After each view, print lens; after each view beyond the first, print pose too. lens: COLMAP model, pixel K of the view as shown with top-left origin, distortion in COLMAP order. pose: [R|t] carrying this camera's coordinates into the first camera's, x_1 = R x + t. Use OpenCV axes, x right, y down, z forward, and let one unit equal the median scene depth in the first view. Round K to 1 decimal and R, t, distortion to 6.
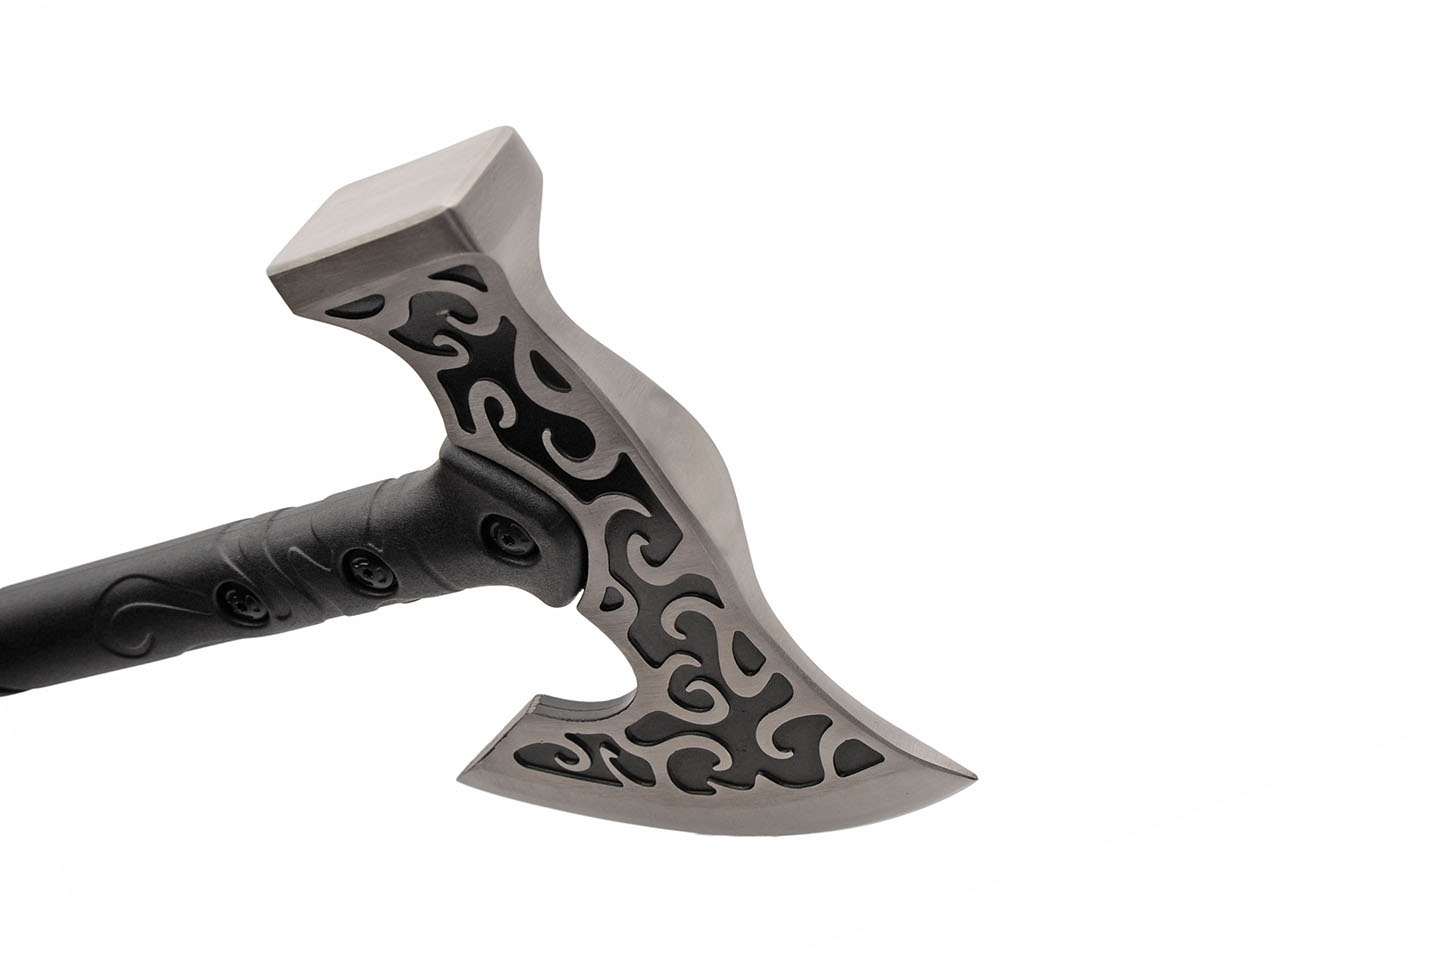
lens RADIAL K [[1786.7, 0, 719.2], [0, 1786.7, 478.0], [0, 0, 1]] dist [-0.042917, 0.000000]
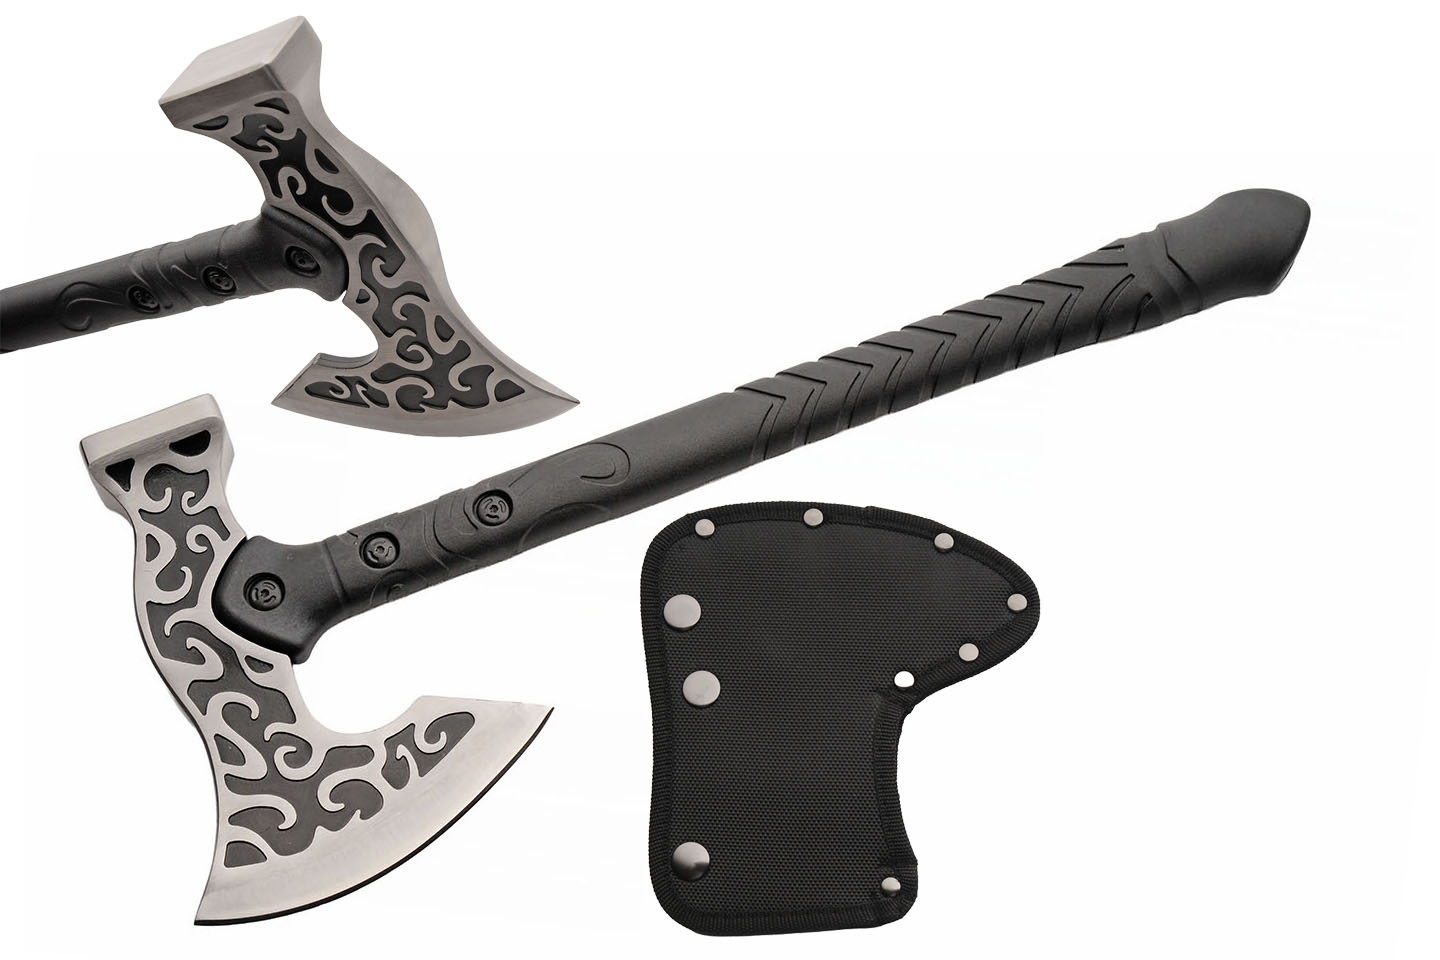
lens RADIAL K [[2359.5, 0, 713.9], [0, 2359.5, 495.0], [0, 0, 1]] dist [-0.080441, 0.000000]
pose [[0.999771, -0.000282, 0.021383, 0.223575], [-0.000138, 0.999807, 0.019664, 0.211818], [-0.021385, -0.019662, 0.999578, -1.232669]]
